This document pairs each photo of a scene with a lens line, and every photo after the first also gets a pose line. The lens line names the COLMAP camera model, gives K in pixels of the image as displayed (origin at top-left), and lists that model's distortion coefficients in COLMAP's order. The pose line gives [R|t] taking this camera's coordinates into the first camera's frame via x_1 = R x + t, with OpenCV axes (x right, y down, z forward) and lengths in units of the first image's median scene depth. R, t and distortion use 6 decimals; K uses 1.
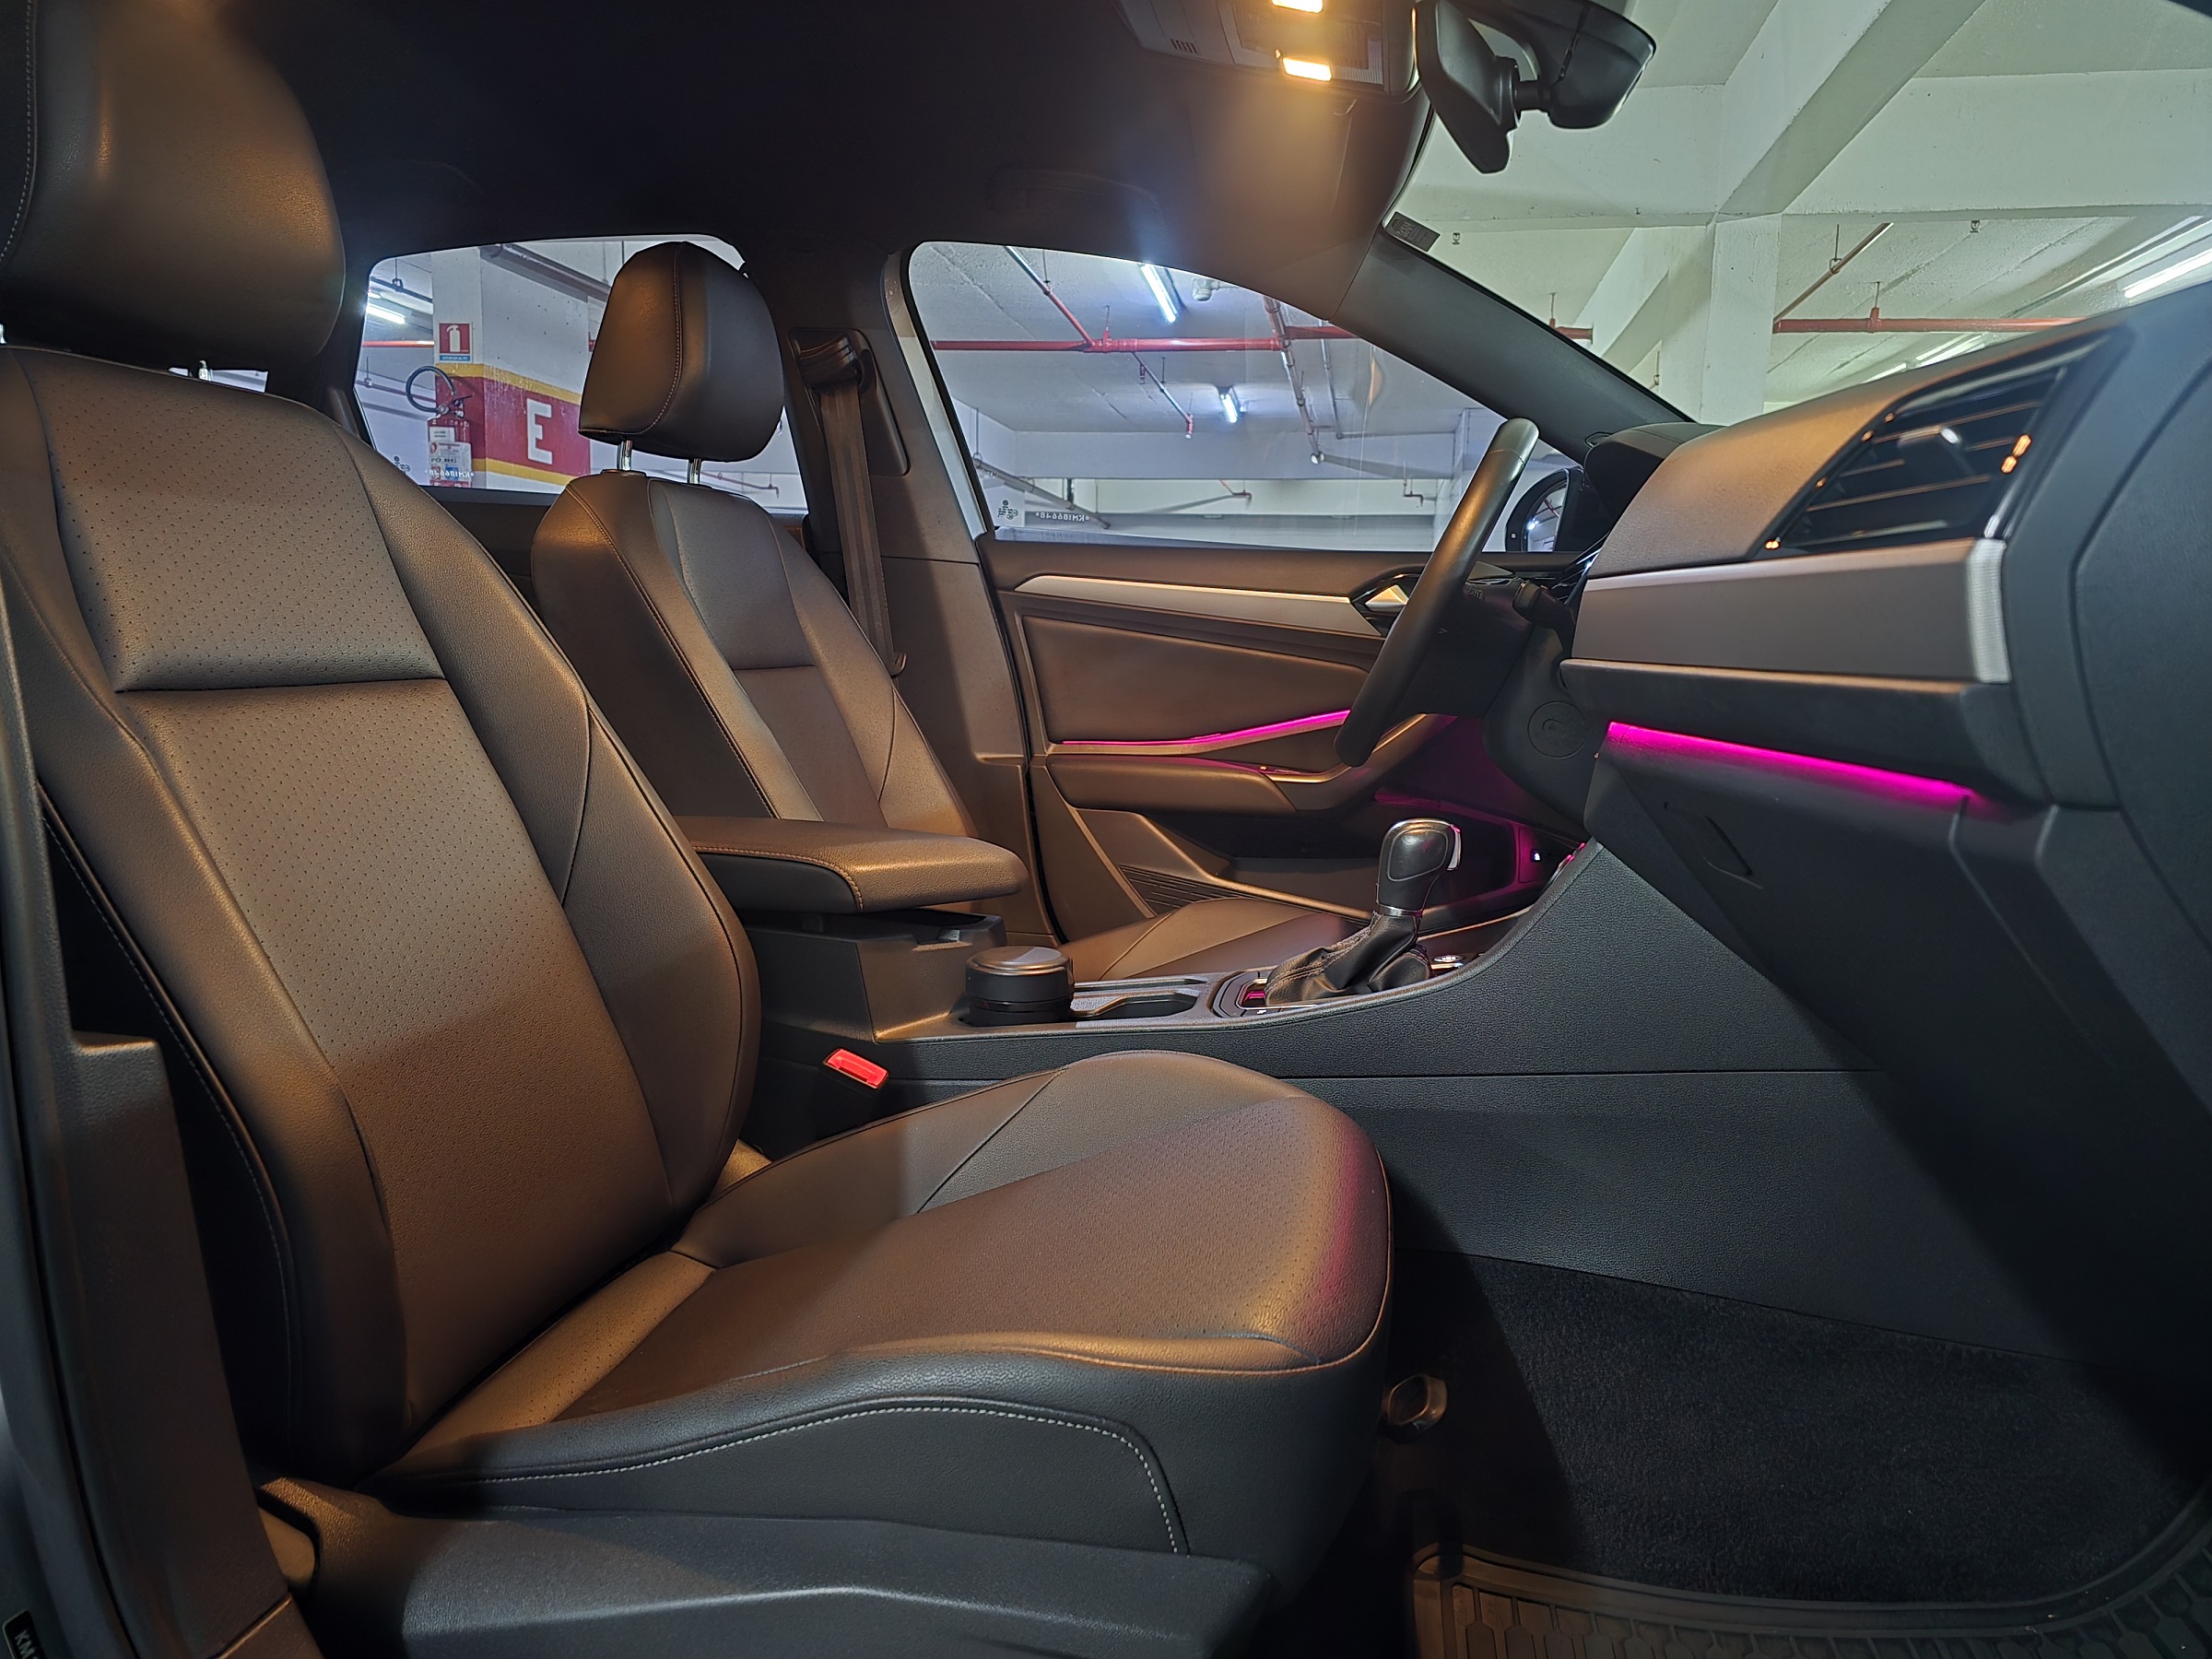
lens RADIAL K [[1500.8, 0, 1099.0], [0, 1500.8, 834.6], [0, 0, 1]] dist [0.054613, -0.049282]
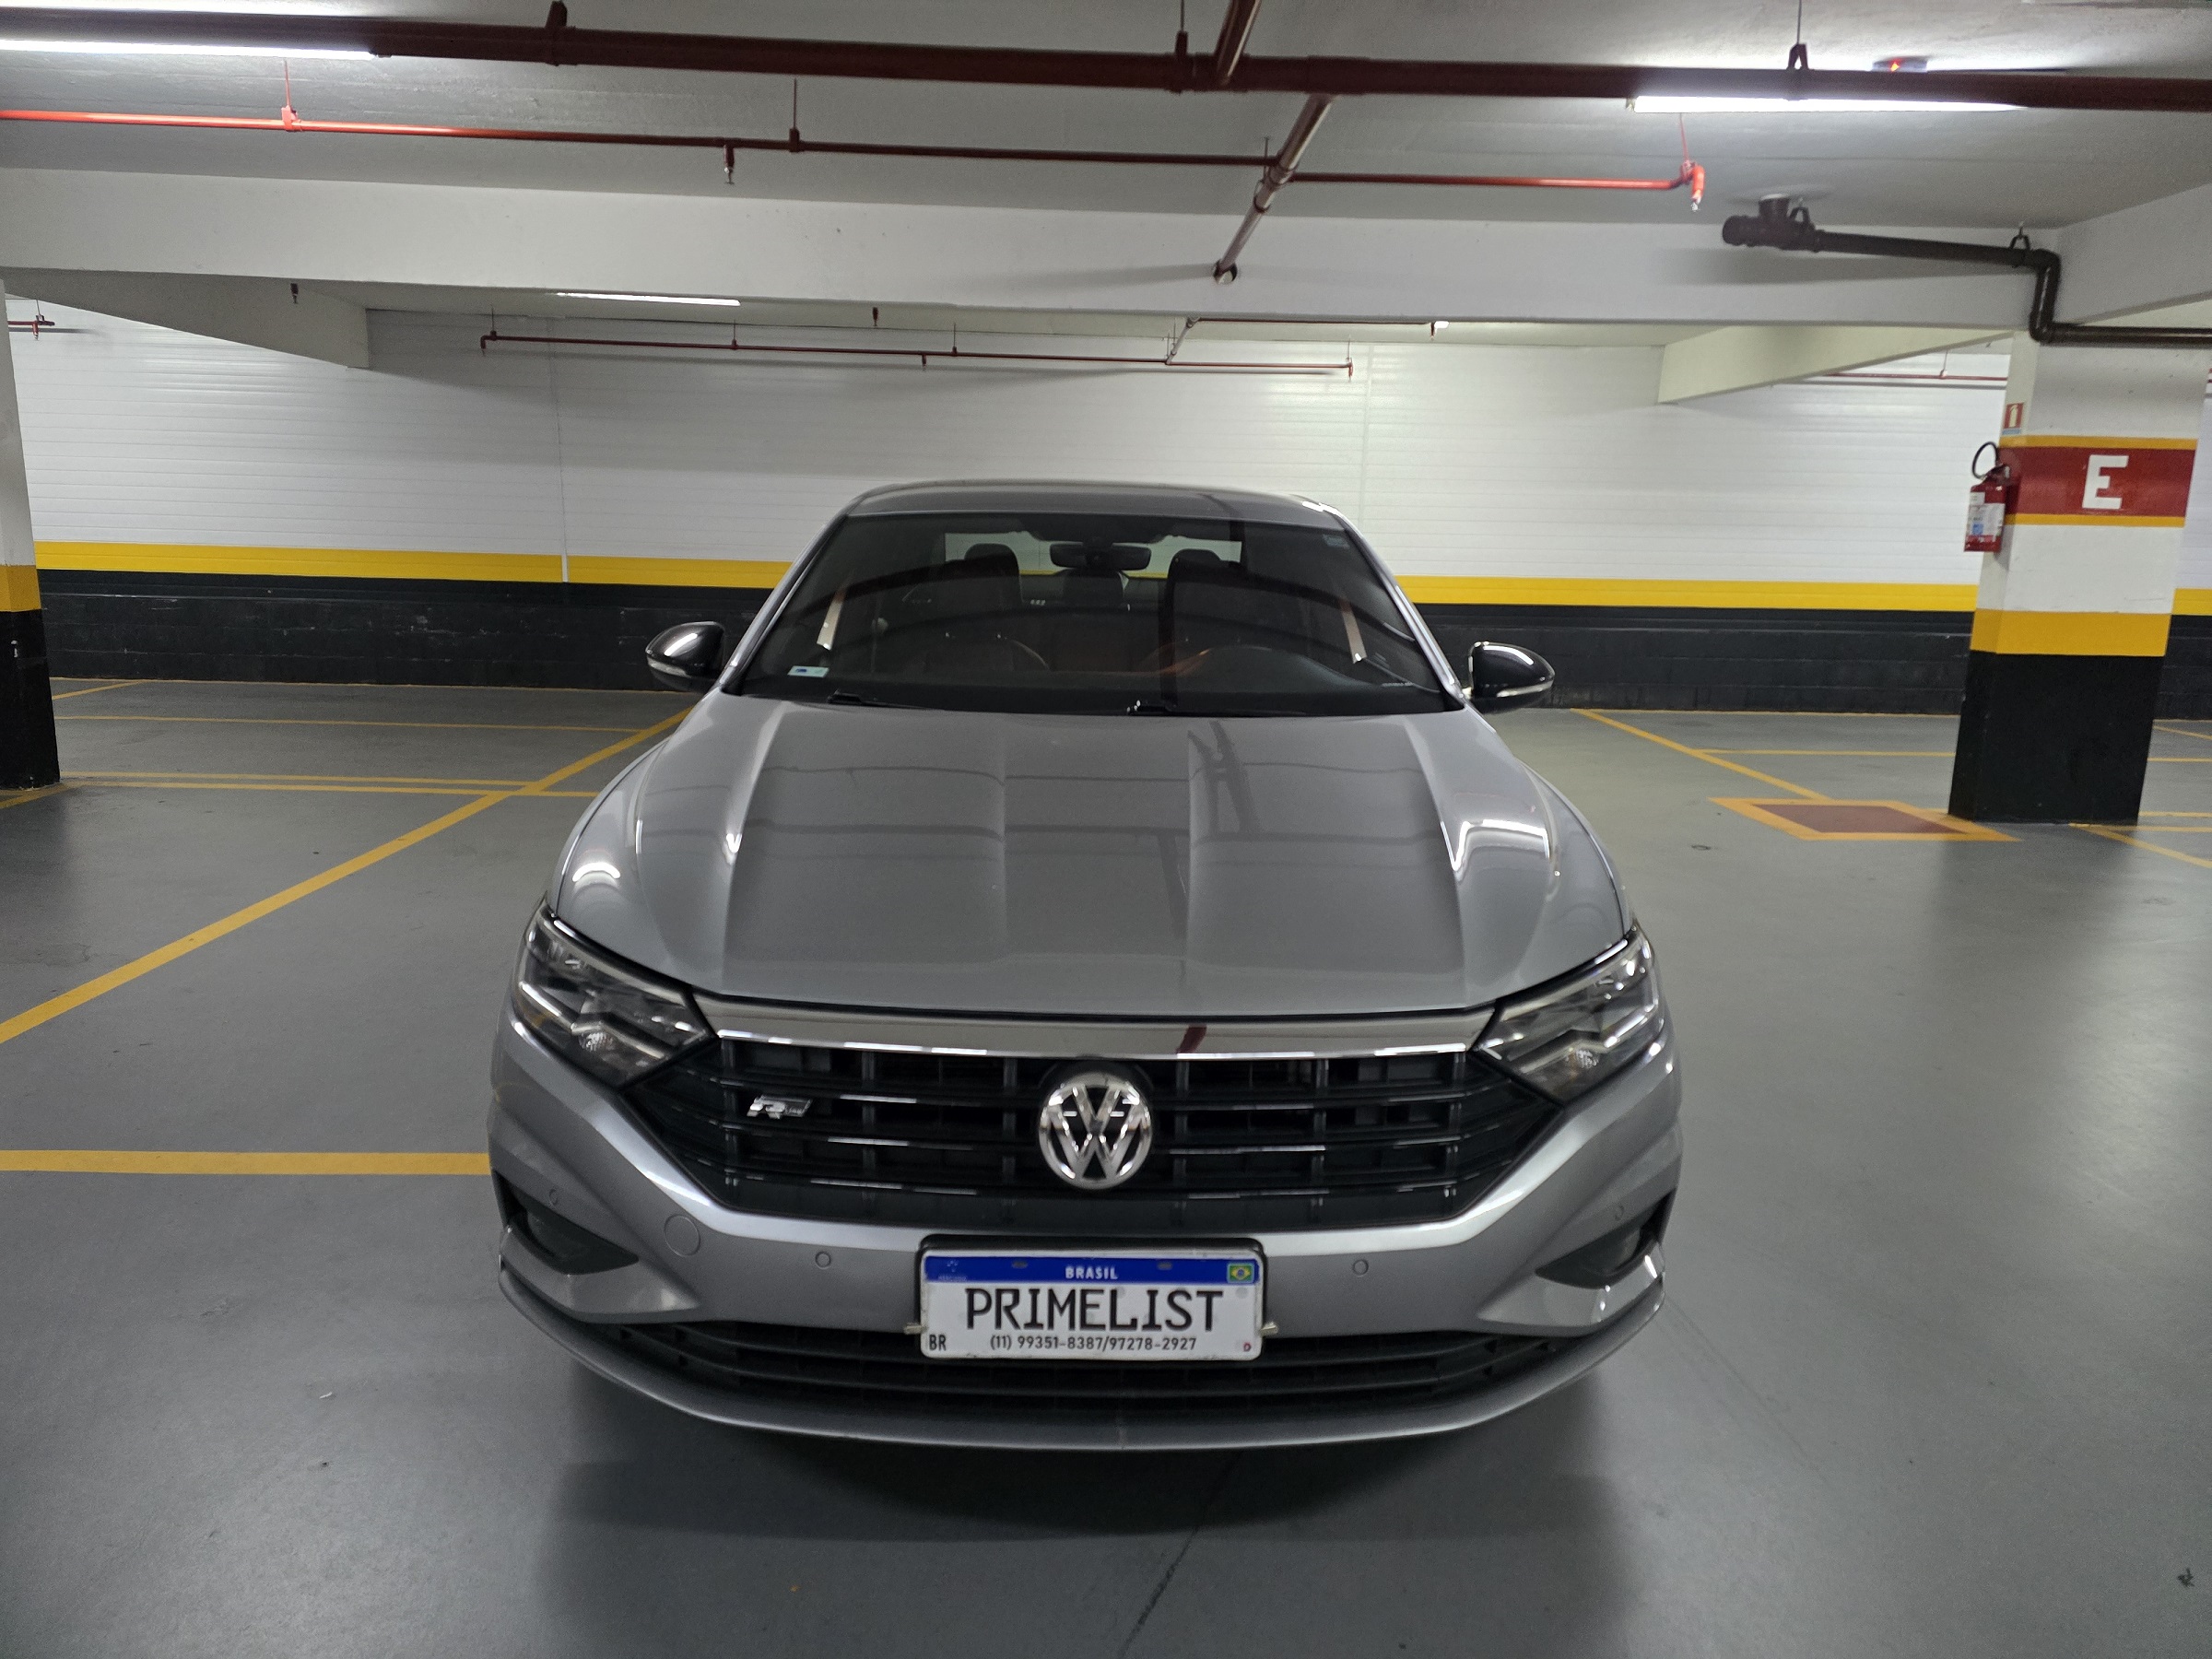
lens RADIAL K [[1469.2, 0, 1111.2], [0, 1469.2, 836.7], [0, 0, 1]] dist [0.056500, -0.033103]
pose [[0.221455, 0.176586, -0.959049, 0.603383], [-0.144625, 0.978539, 0.146780, -0.069657], [0.964386, 0.106197, 0.242242, 0.056413]]
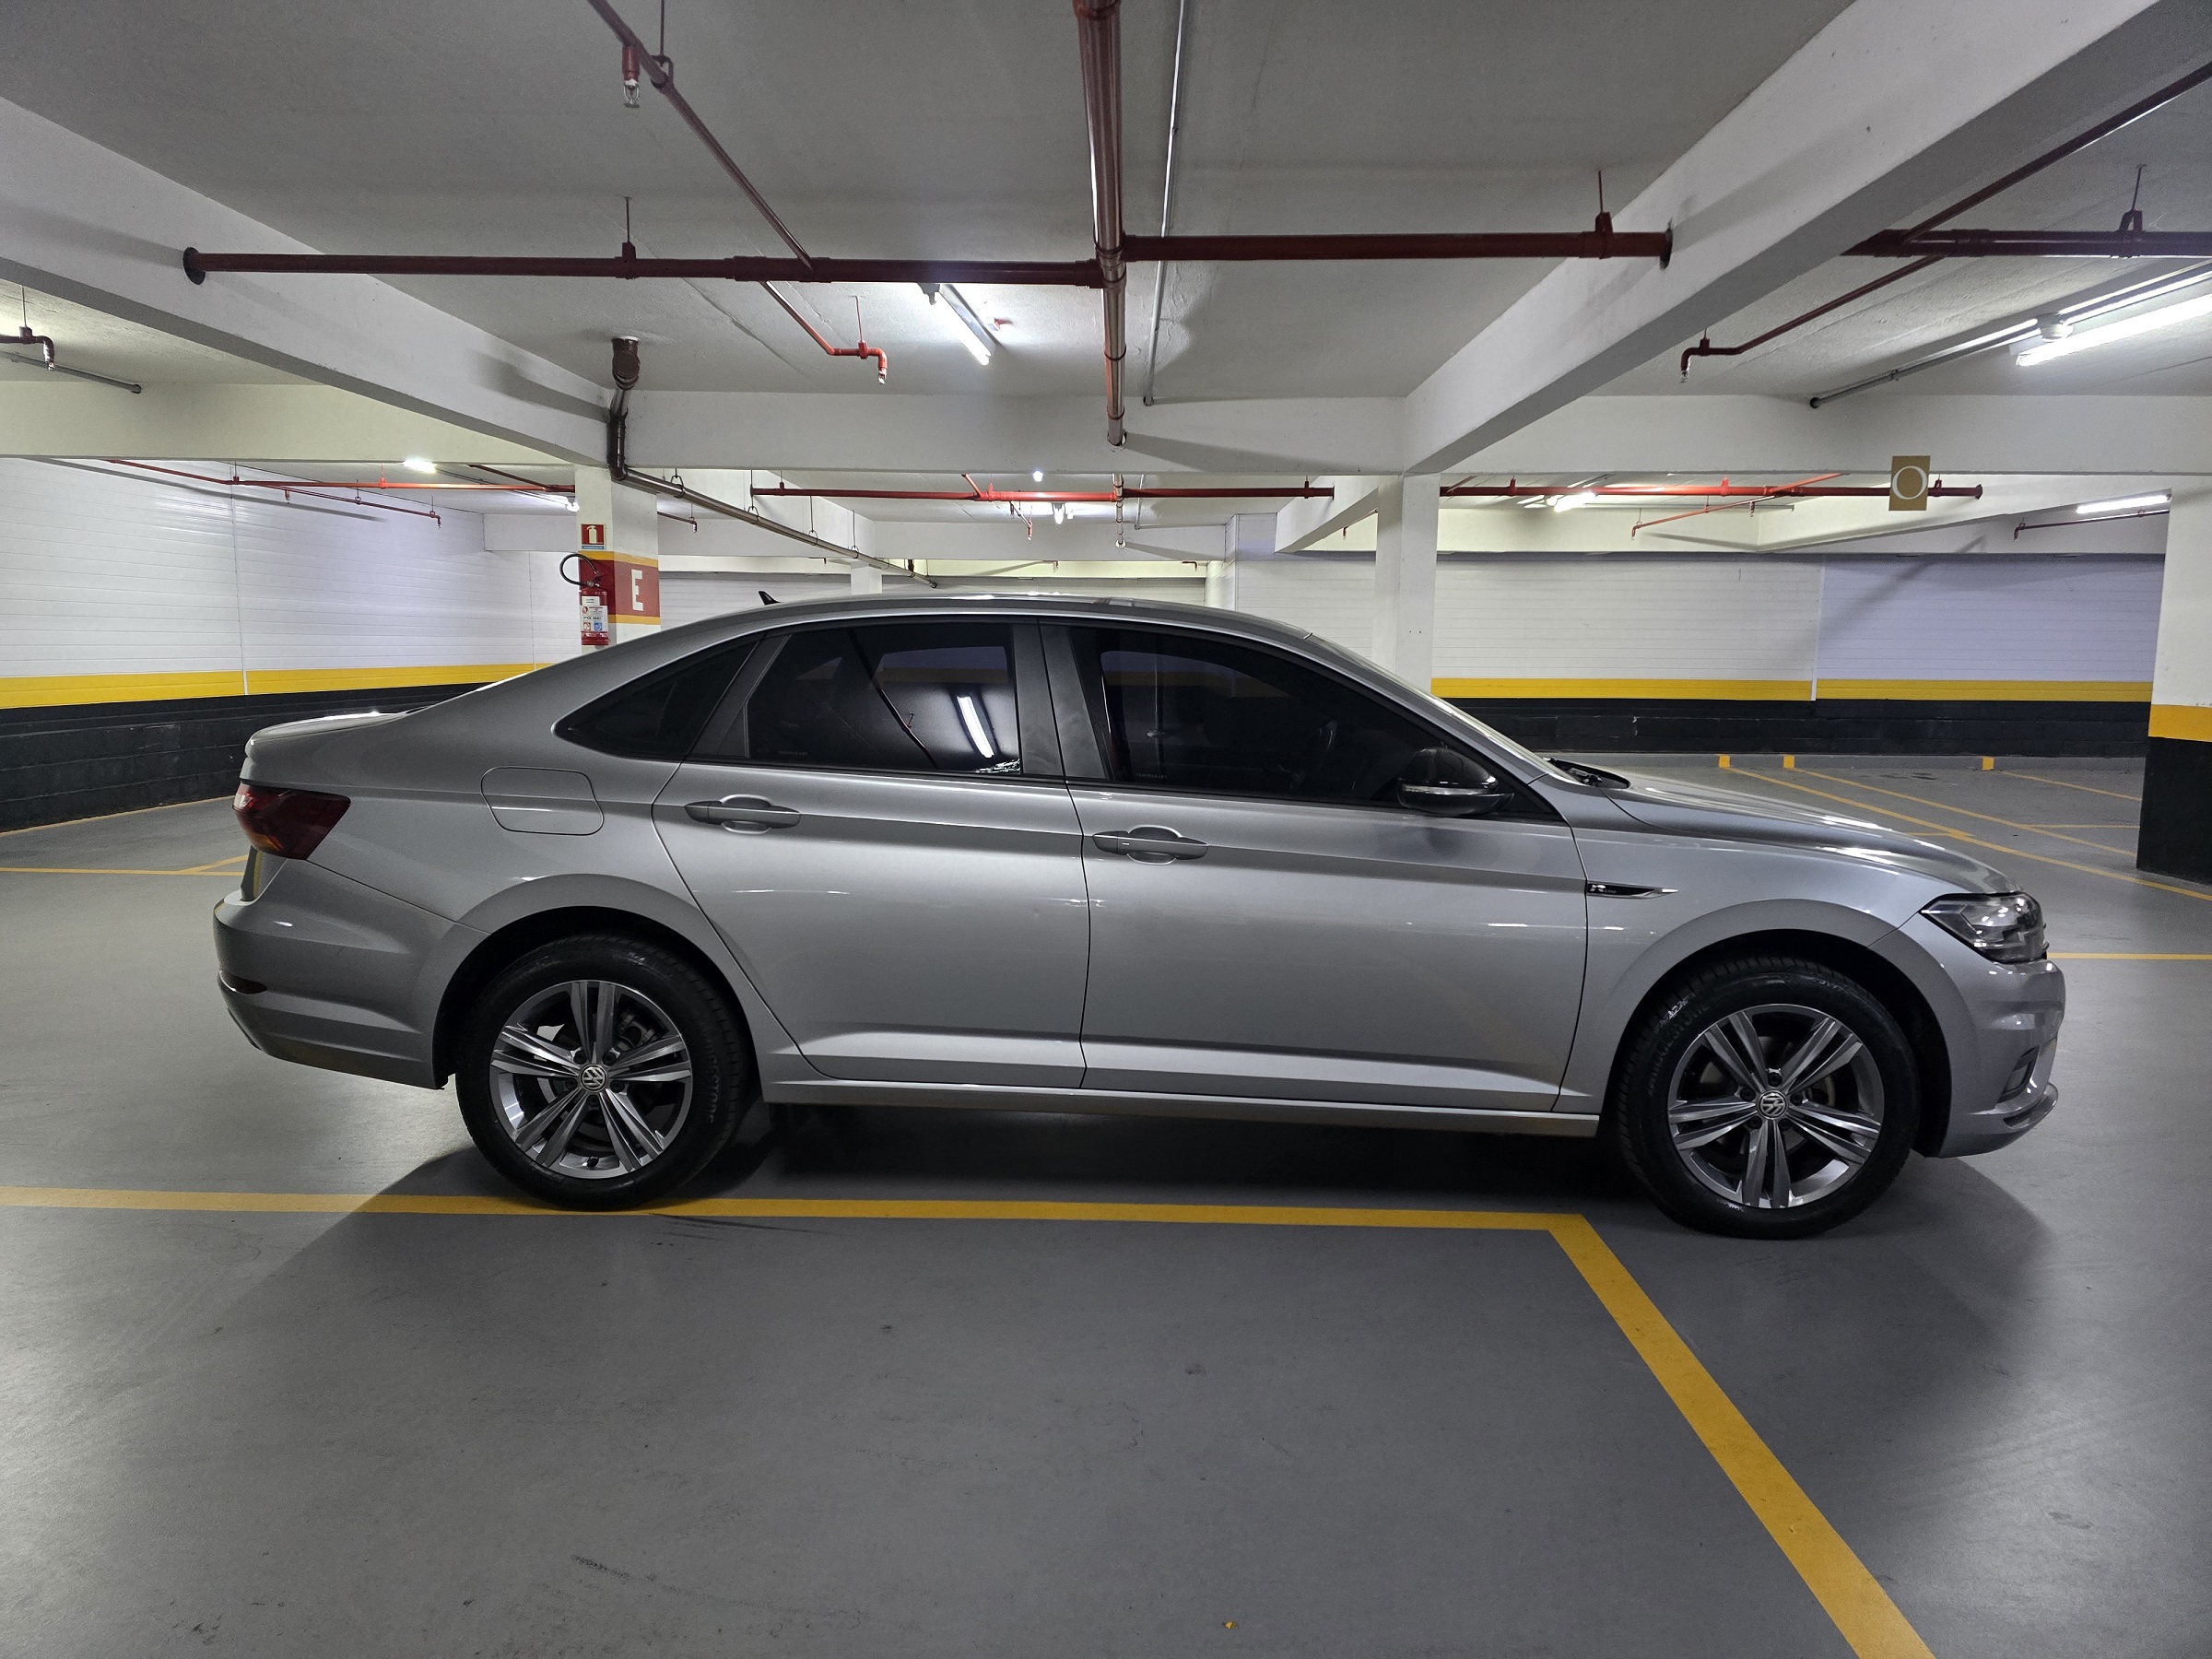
lens RADIAL K [[1469.2, 0, 1111.2], [0, 1469.2, 836.7], [0, 0, 1]] dist [0.056500, -0.033103]
pose [[0.985232, -0.039371, 0.166634, -0.177349], [0.039540, 0.999215, 0.002305, -0.017425], [-0.166594, 0.004318, 0.986016, -0.488044]]
